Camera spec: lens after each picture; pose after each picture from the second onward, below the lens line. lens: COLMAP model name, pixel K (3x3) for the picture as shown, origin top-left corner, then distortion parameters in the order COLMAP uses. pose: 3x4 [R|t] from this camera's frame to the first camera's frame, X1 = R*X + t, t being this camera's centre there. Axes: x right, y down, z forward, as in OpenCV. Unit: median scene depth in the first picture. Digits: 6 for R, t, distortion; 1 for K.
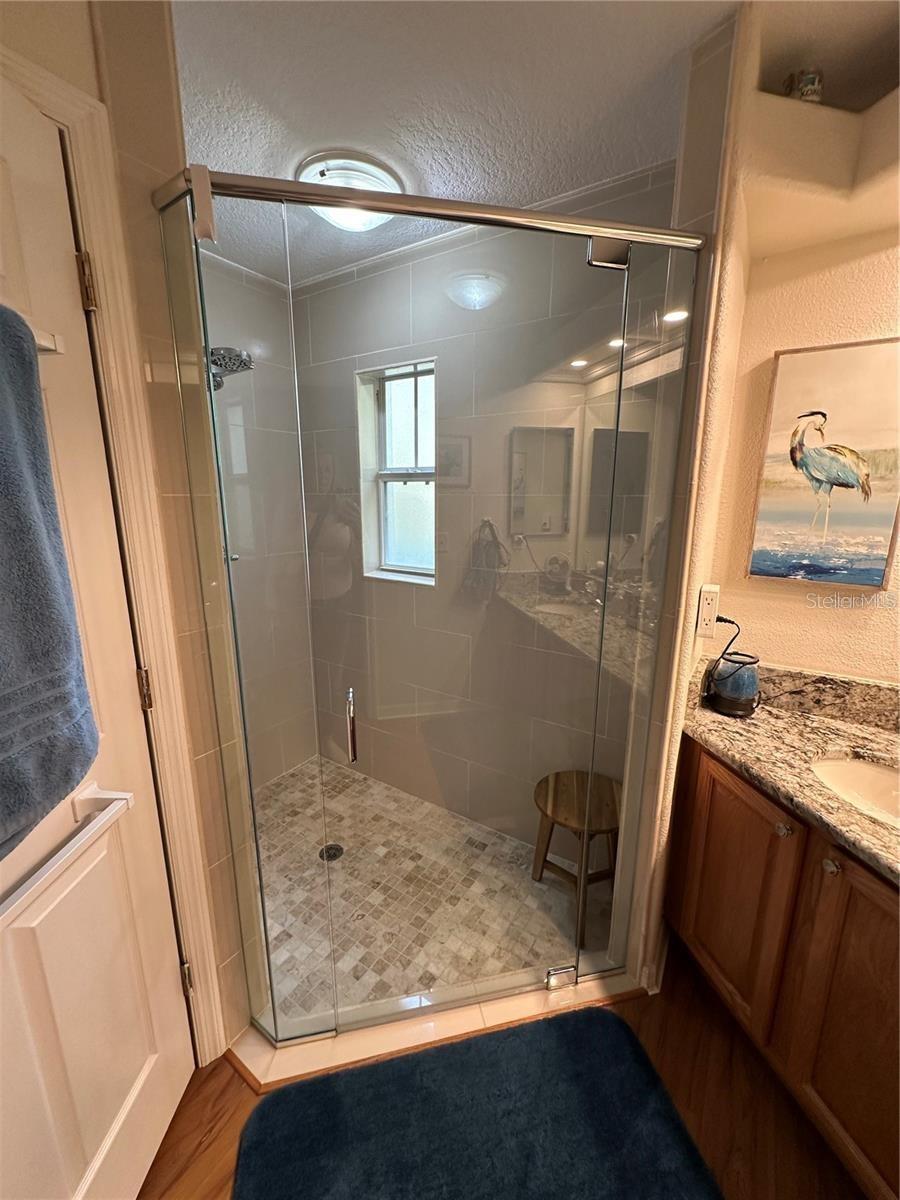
lens RADIAL K [[480.0, 0, 452.5], [0, 480.0, 598.8], [0, 0, 1]] dist [-0.001858, 0.000857]
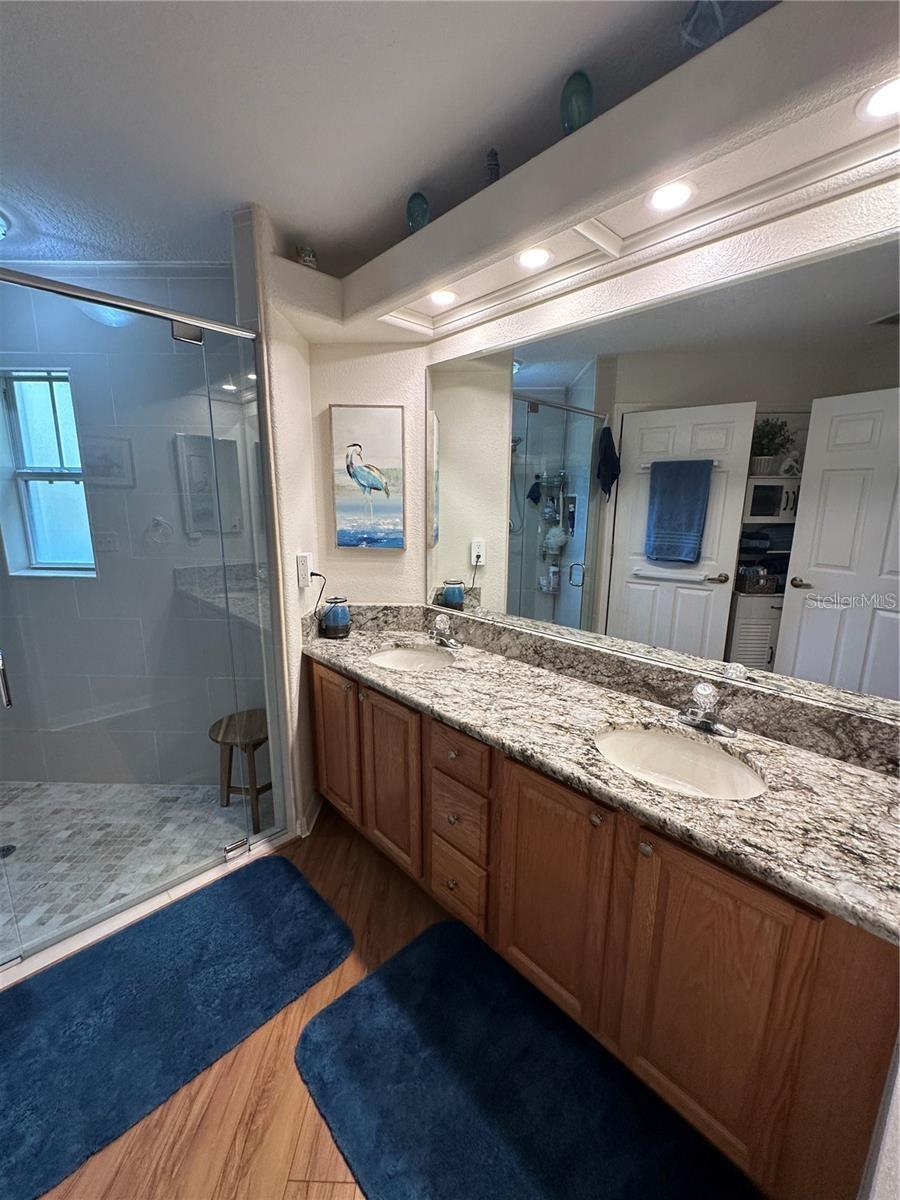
lens RADIAL K [[480.0, 0, 450.5], [0, 480.0, 598.8], [0, 0, 1]] dist [-0.001858, 0.000857]
pose [[0.849660, -0.103046, 0.517165, 0.108161], [0.107717, 0.993958, 0.021078, 0.117458], [-0.516212, 0.037799, 0.855626, -0.471996]]
